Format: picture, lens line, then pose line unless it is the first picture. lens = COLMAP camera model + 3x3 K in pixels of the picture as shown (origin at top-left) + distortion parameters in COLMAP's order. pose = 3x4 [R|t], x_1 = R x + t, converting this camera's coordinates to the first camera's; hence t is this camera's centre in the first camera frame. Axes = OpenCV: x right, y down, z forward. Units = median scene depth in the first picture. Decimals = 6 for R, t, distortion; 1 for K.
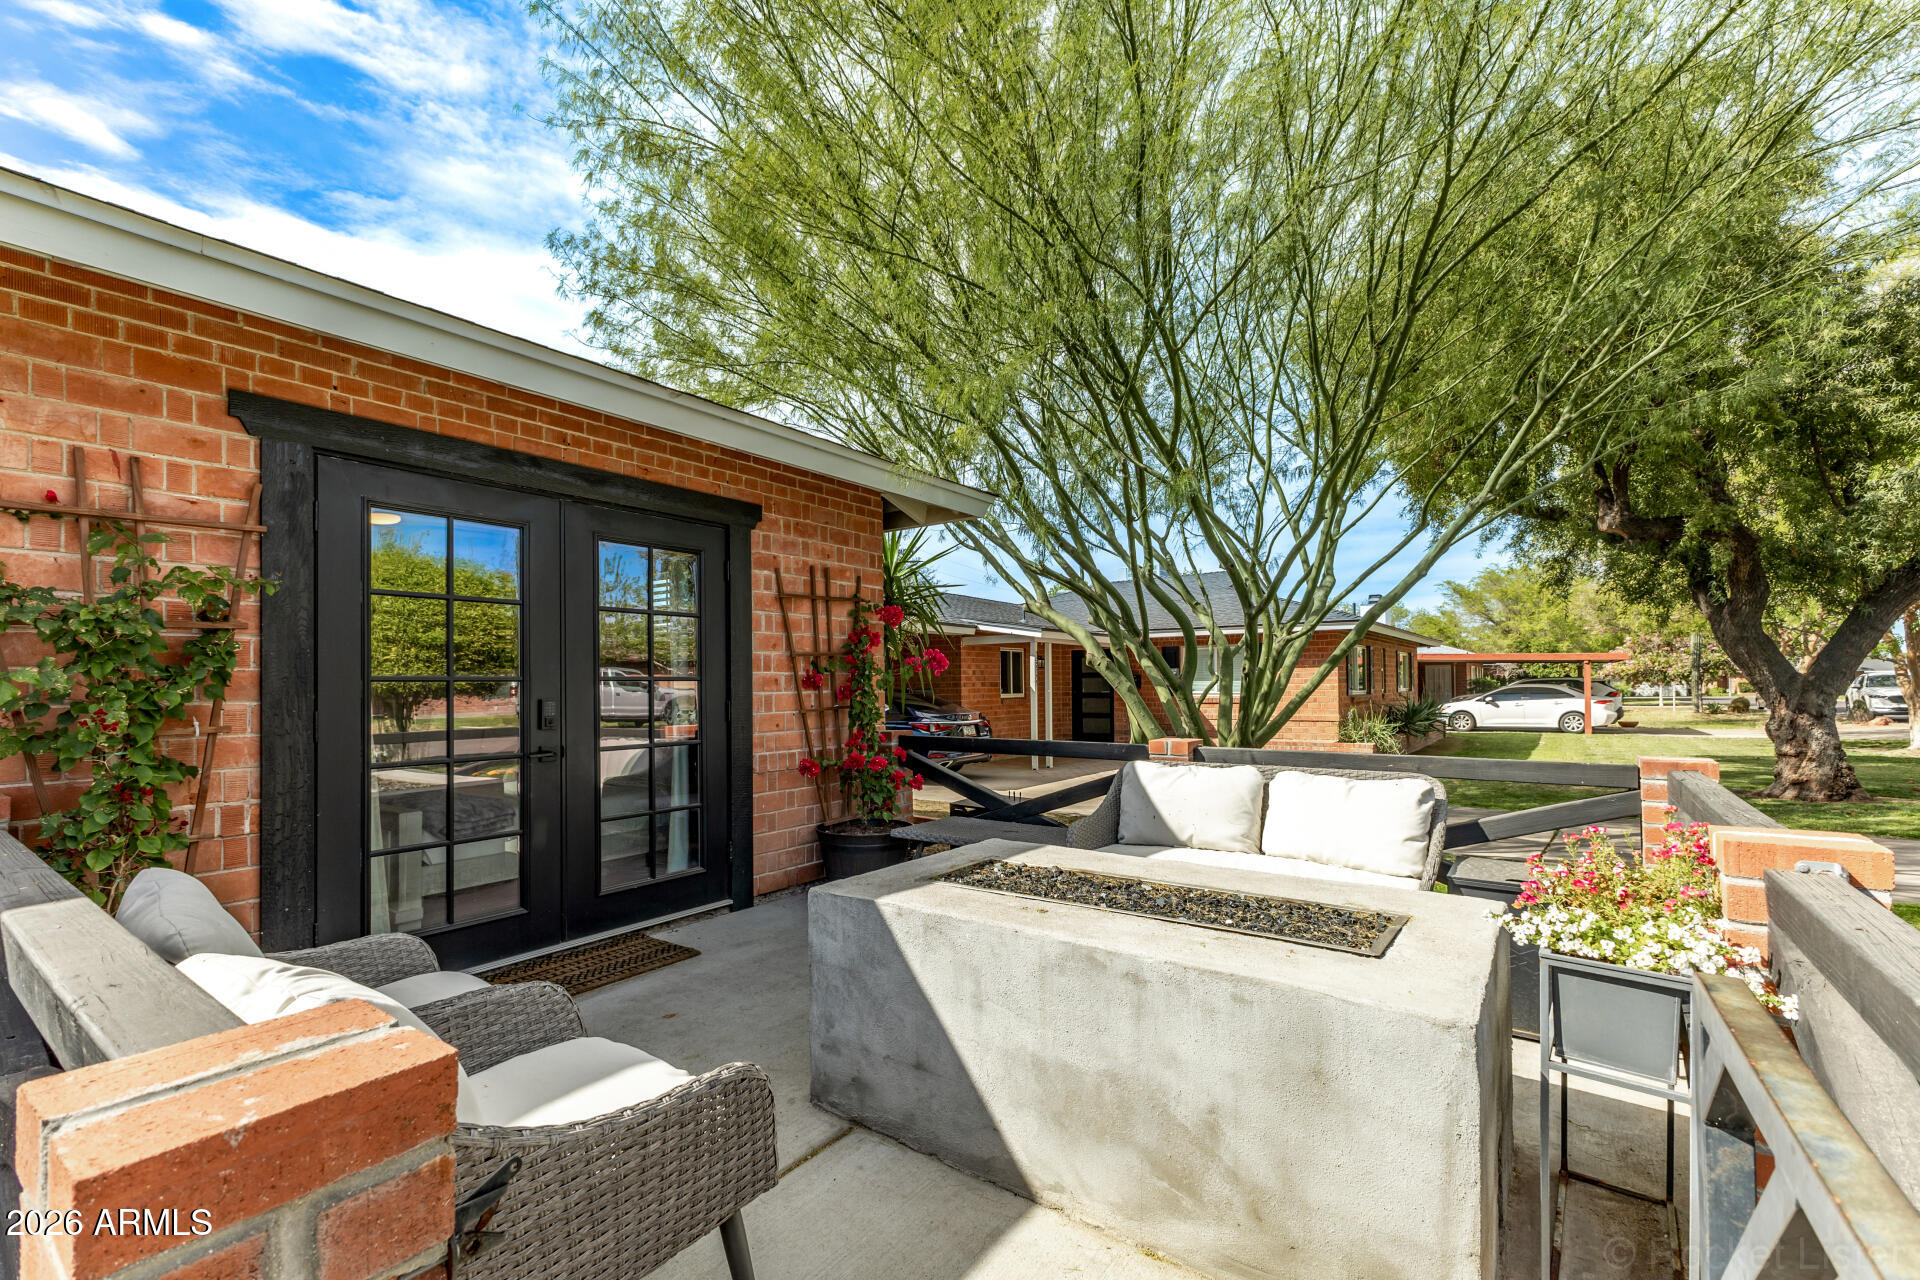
lens RADIAL K [[809.1, 0, 956.5], [0, 809.1, 673.3], [0, 0, 1]] dist [0.008968, 0.000058]
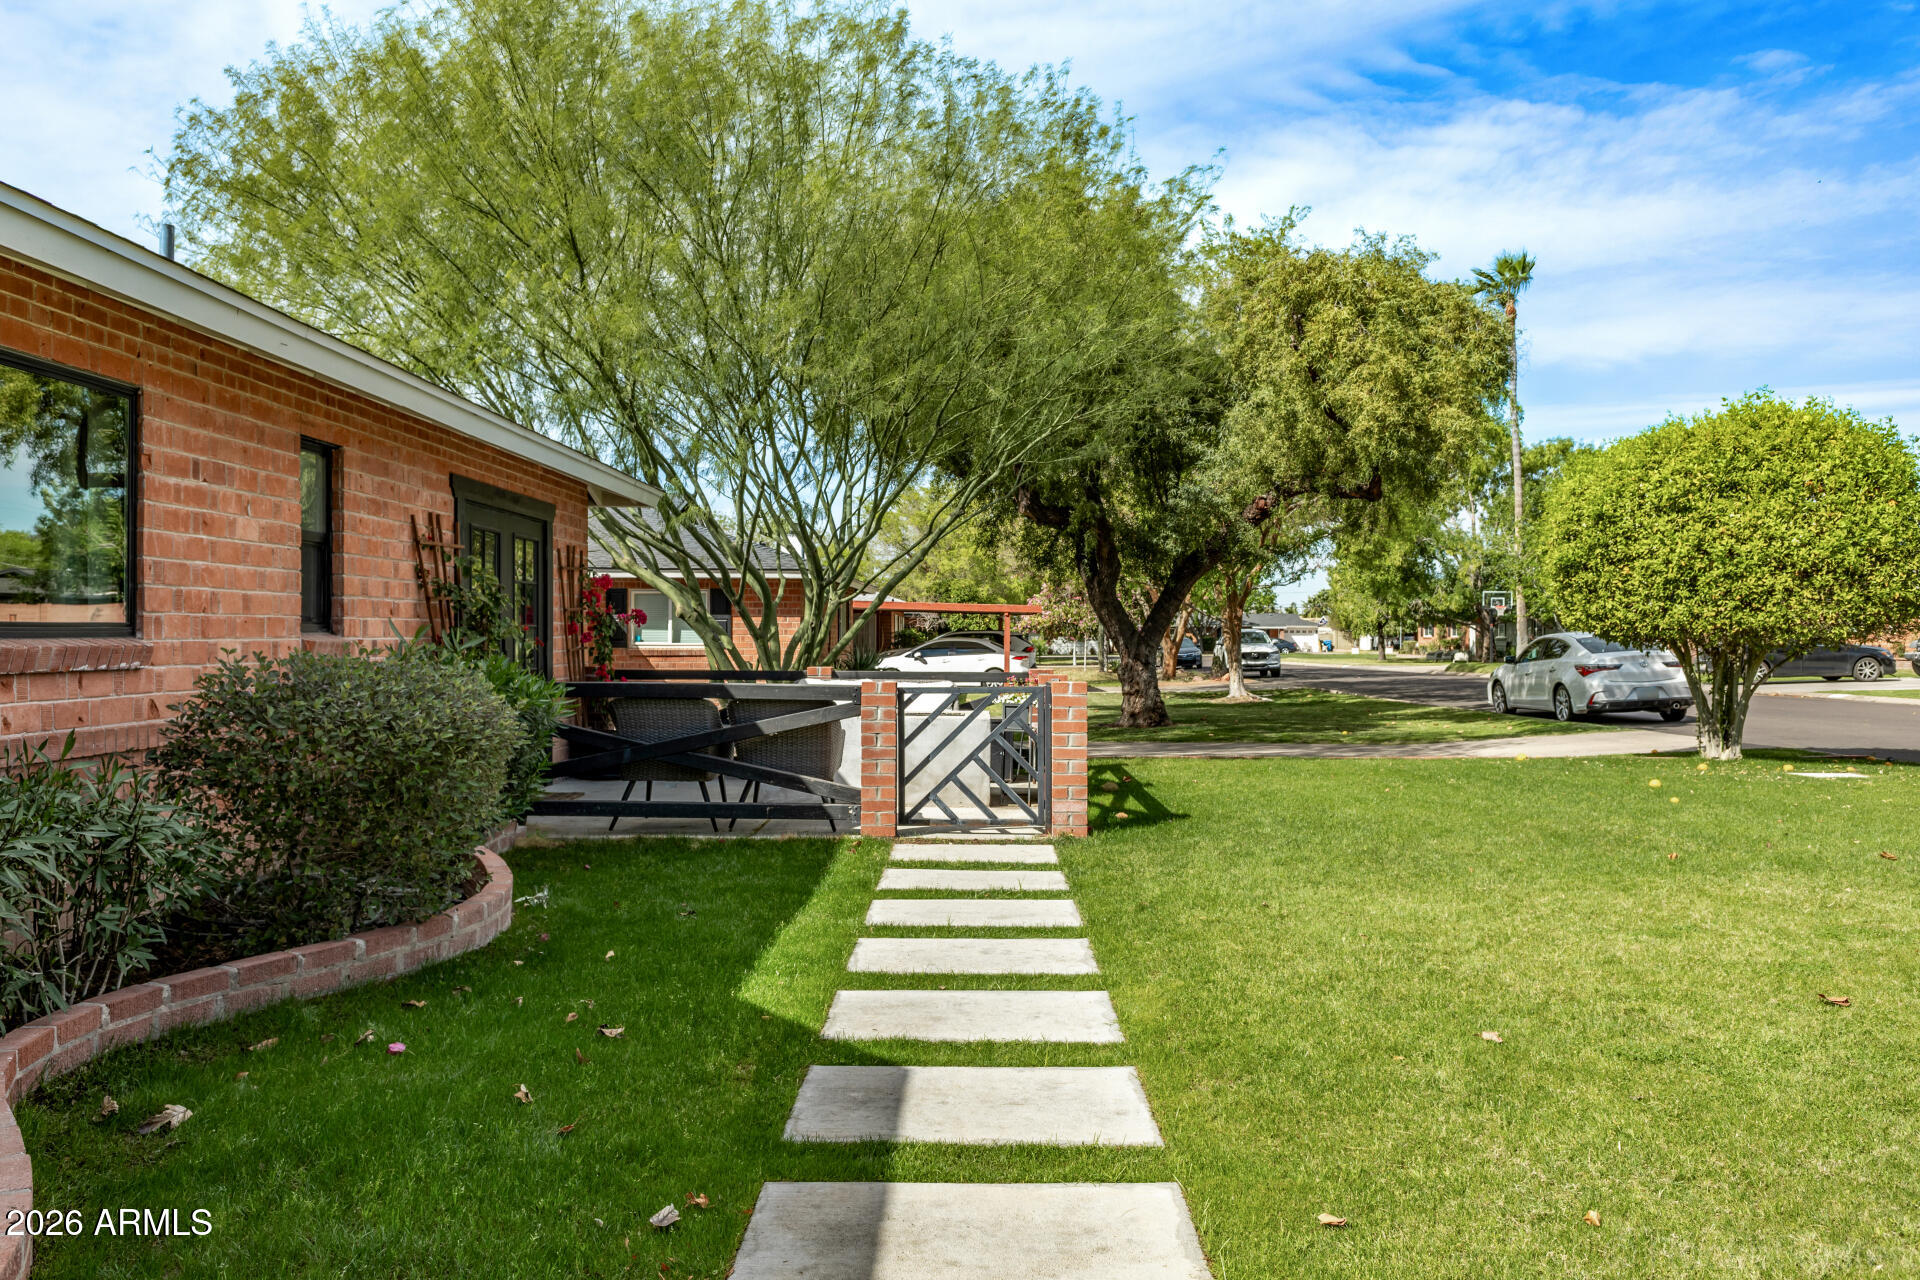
lens RADIAL K [[1493.6, 0, 960.0], [0, 1493.6, 640.0], [0, 0, 1]] dist [0.000195, -0.000004]
pose [[0.807924, 0.008170, 0.589230, -0.252992], [-0.018490, 0.999763, 0.011491, -0.003000], [-0.588997, -0.020179, 0.807883, -0.321240]]
